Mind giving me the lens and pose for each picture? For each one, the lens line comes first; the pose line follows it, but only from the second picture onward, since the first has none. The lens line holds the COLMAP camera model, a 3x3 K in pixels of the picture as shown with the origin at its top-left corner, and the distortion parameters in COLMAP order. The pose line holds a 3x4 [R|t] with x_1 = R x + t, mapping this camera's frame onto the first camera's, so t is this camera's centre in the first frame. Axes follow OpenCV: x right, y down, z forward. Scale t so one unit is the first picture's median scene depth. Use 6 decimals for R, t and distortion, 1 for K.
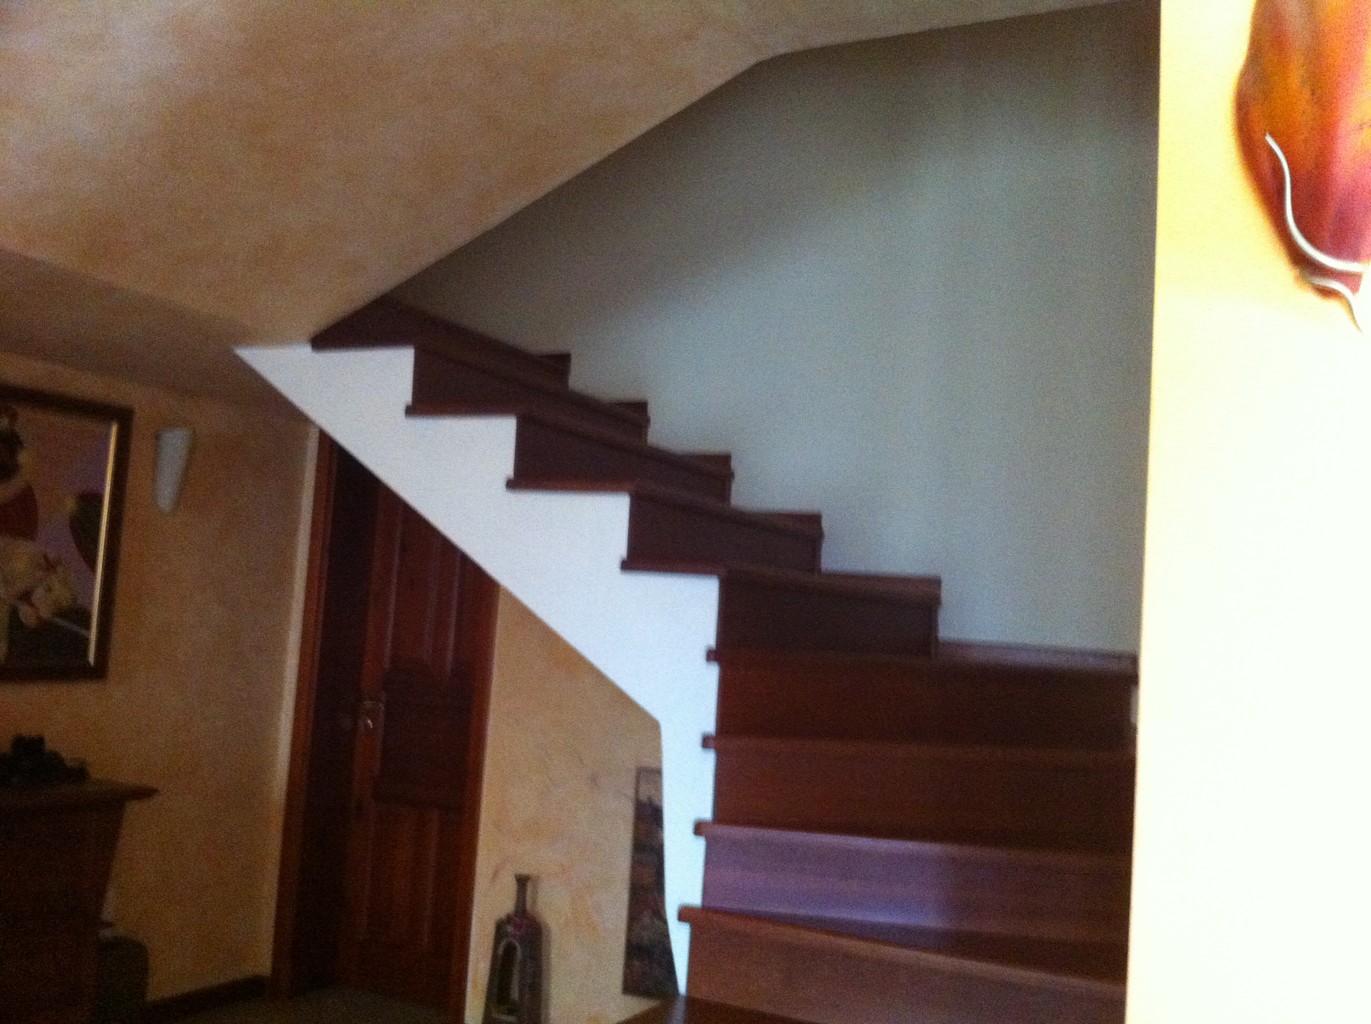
lens RADIAL K [[1332.3, 0, 688.0], [0, 1332.3, 503.8], [0, 0, 1]] dist [-0.024680, 0.000000]
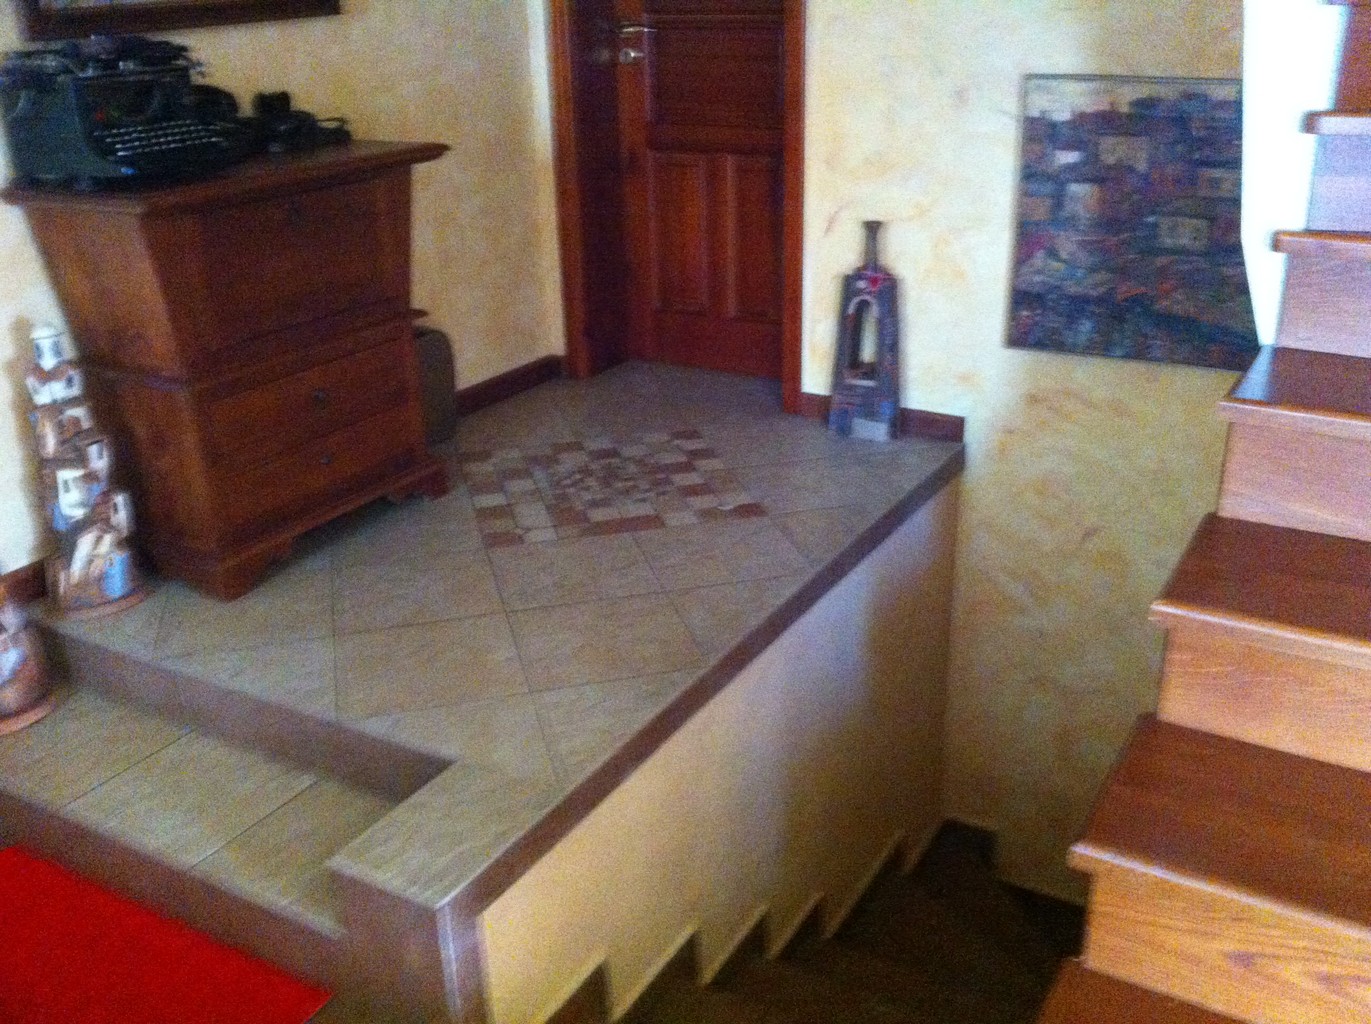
lens RADIAL K [[1332.3, 0, 700.8], [0, 1332.3, 549.6], [0, 0, 1]] dist [-0.024680, 0.000000]
pose [[0.996035, -0.054663, -0.070182, -0.186056], [0.081764, 0.873351, 0.480180, 0.050860], [0.035045, -0.484015, 0.874358, 0.169510]]
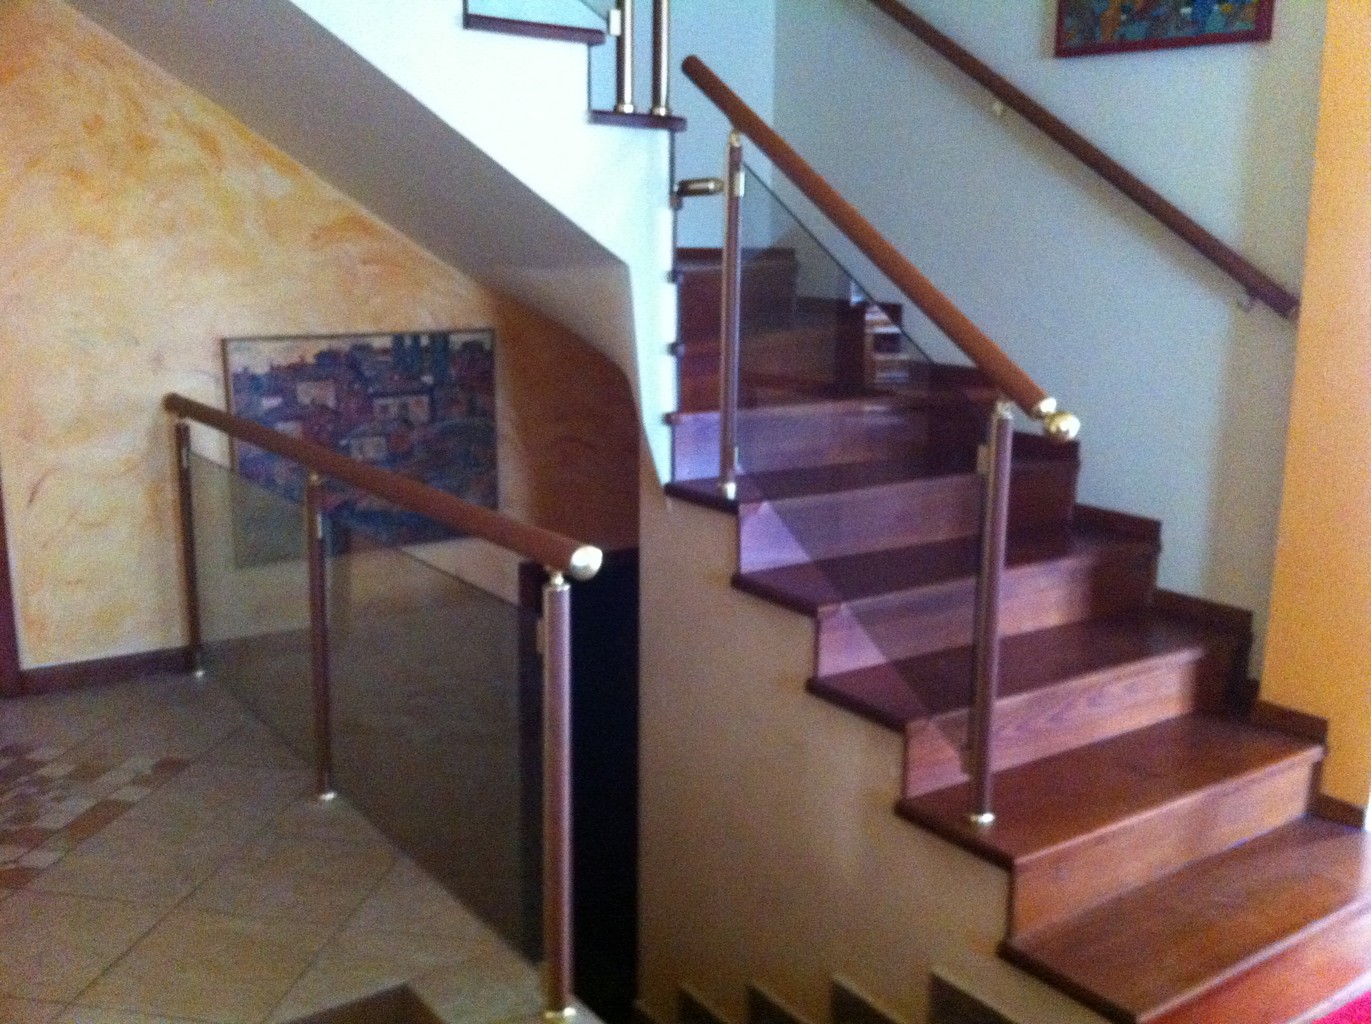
lens RADIAL K [[1332.3, 0, 704.5], [0, 1332.3, 532.1], [0, 0, 1]] dist [-0.024680, 0.000000]
pose [[0.438802, -0.244031, 0.864813, -0.707125], [-0.074041, 0.949326, 0.305447, 0.019839], [-0.895528, -0.198063, 0.398498, 0.303725]]
